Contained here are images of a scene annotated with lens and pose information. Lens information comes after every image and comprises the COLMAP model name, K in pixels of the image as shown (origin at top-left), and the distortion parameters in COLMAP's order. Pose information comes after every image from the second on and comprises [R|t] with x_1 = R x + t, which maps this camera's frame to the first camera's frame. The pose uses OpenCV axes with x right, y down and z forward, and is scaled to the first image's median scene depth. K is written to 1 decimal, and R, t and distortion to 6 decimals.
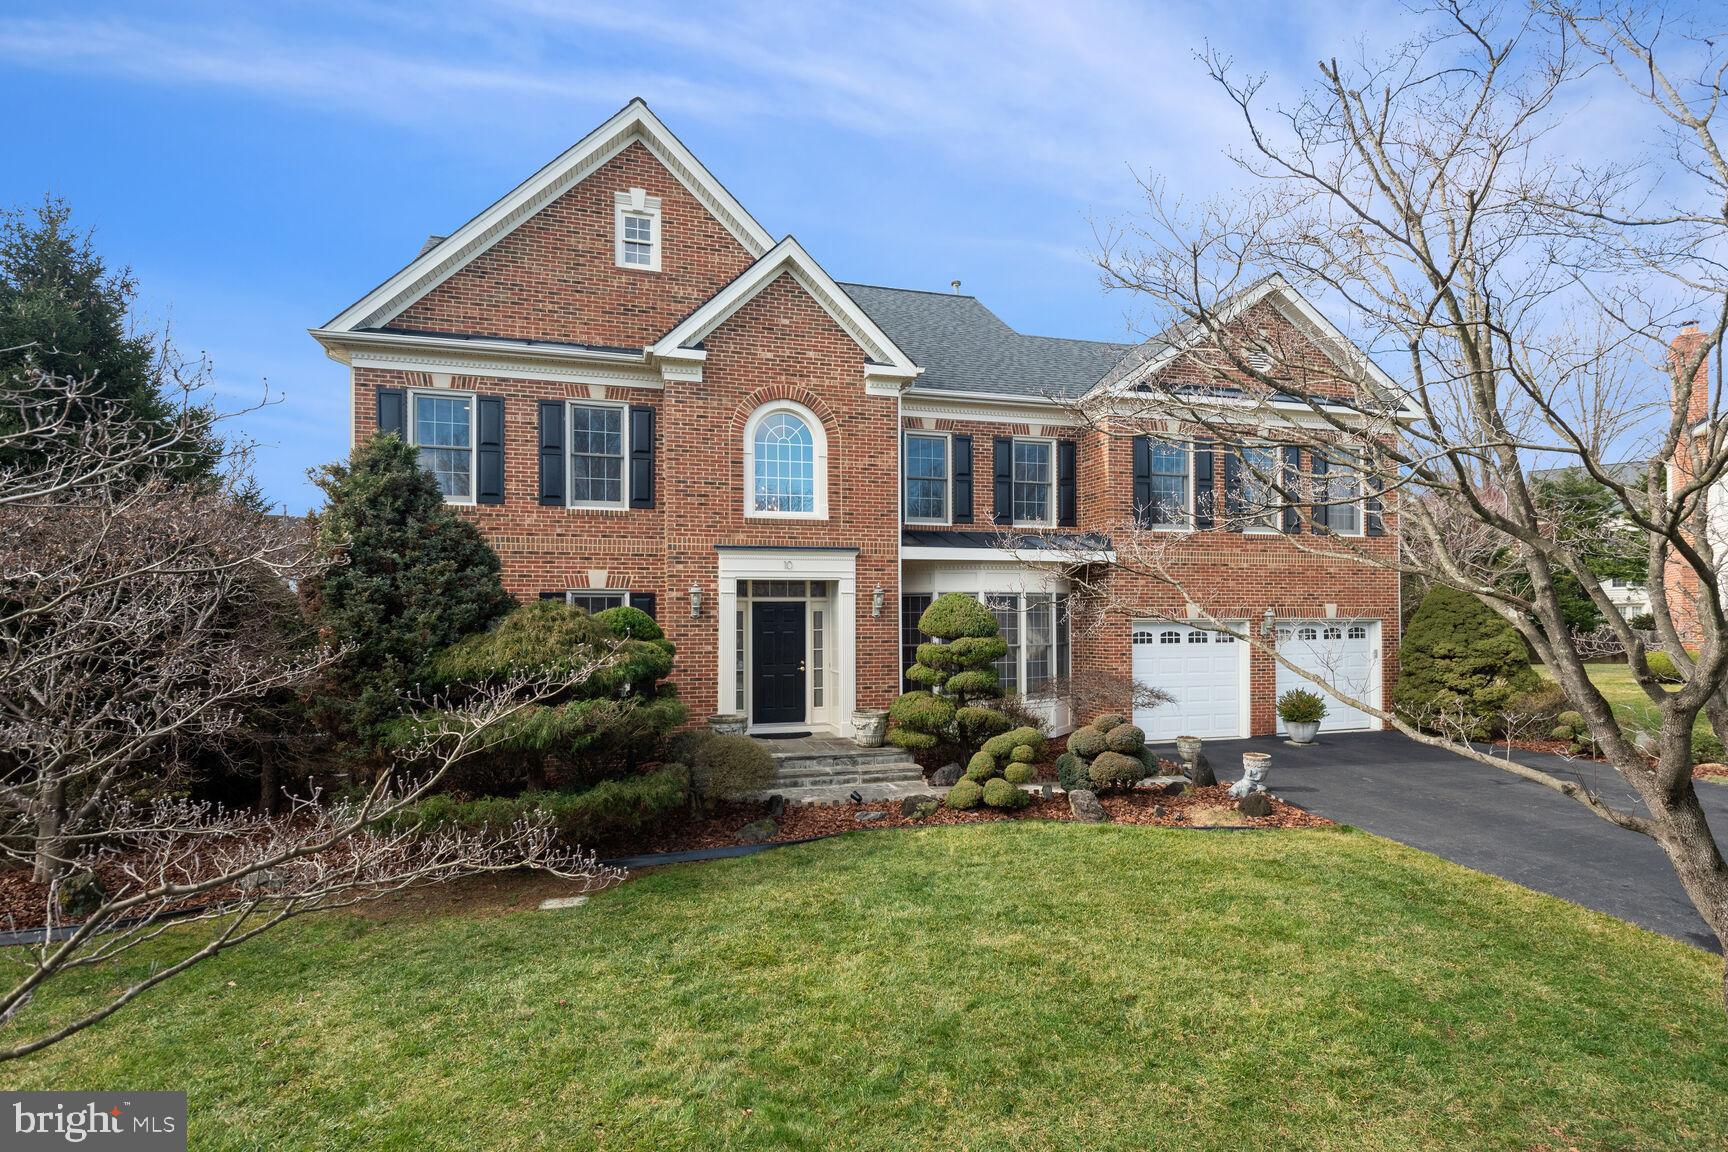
lens RADIAL K [[944.0, 0, 861.1], [0, 944.0, 608.6], [0, 0, 1]] dist [0.000468, -0.000425]
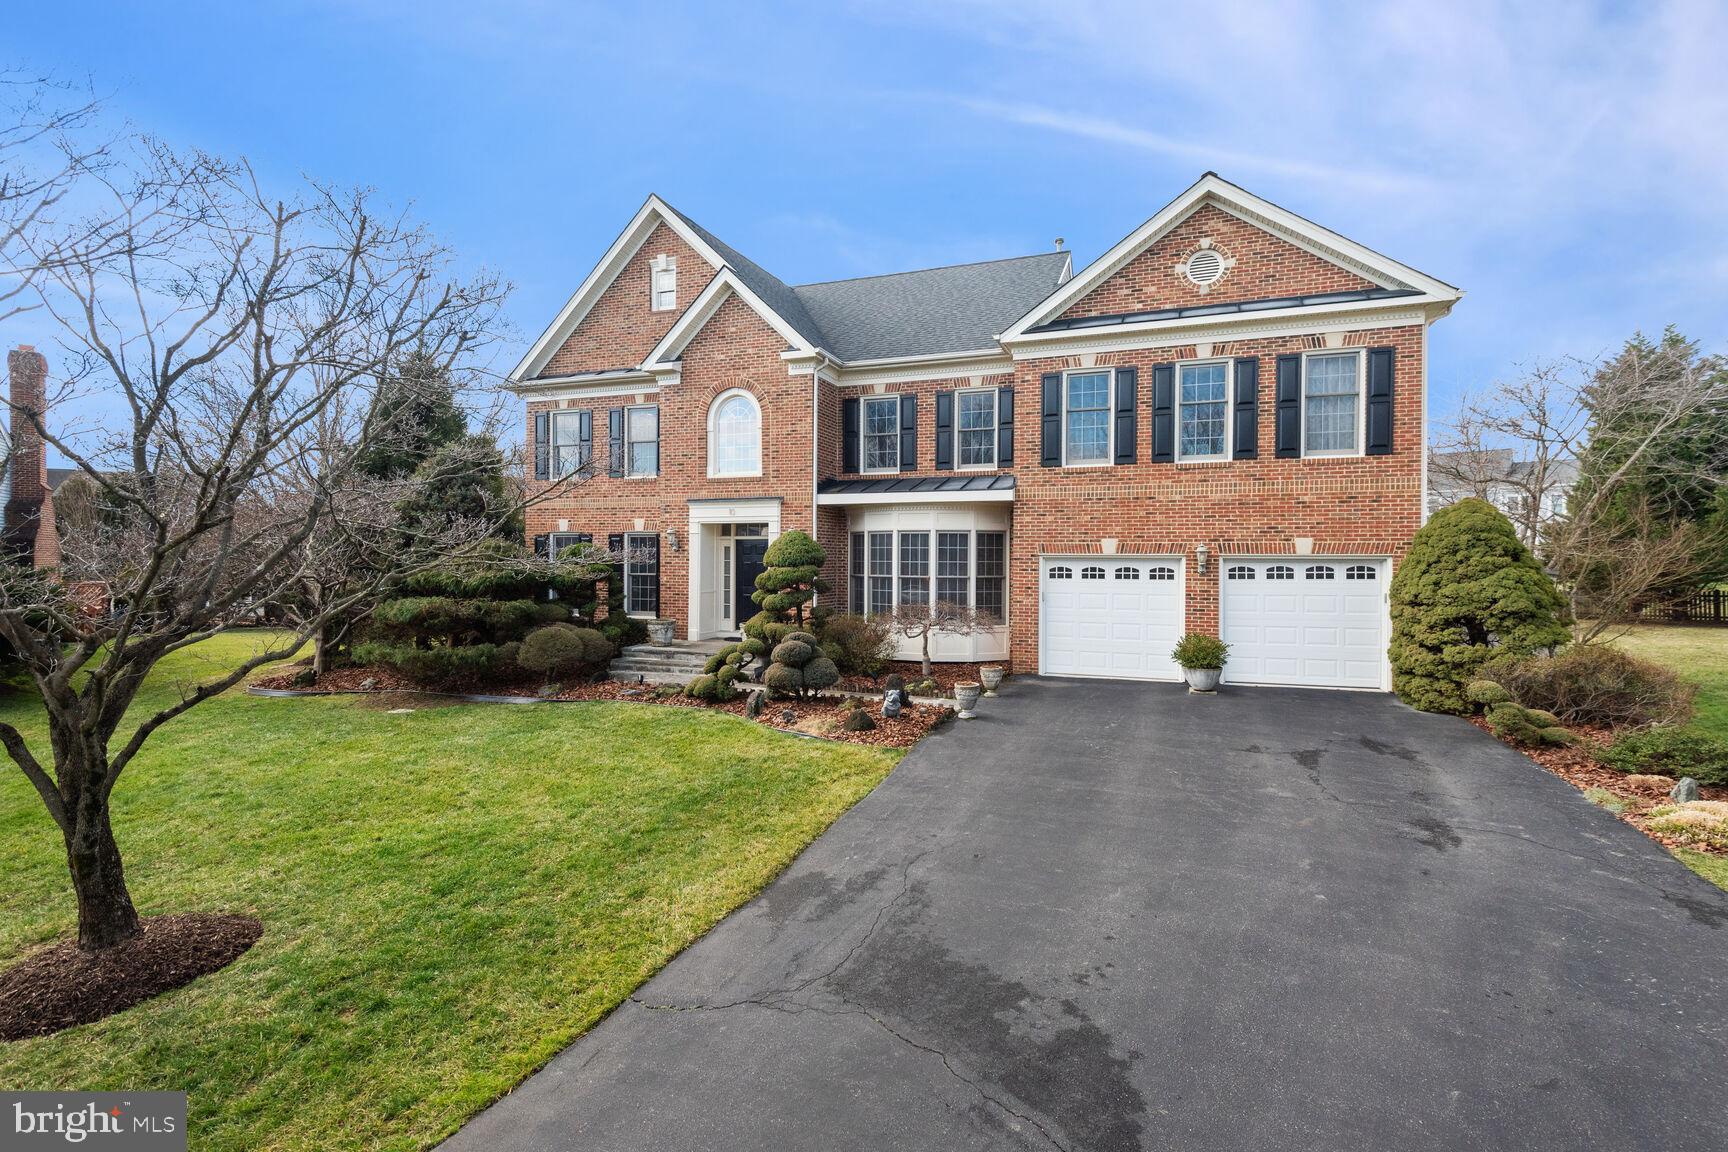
lens RADIAL K [[776.6, 0, 866.4], [0, 776.6, 563.3], [0, 0, 1]] dist [-0.004344, -0.001204]
pose [[0.796625, 0.011792, -0.604359, 0.658704], [0.000138, 0.999806, 0.019689, 0.004616], [0.604474, -0.015768, 0.796469, 0.209960]]
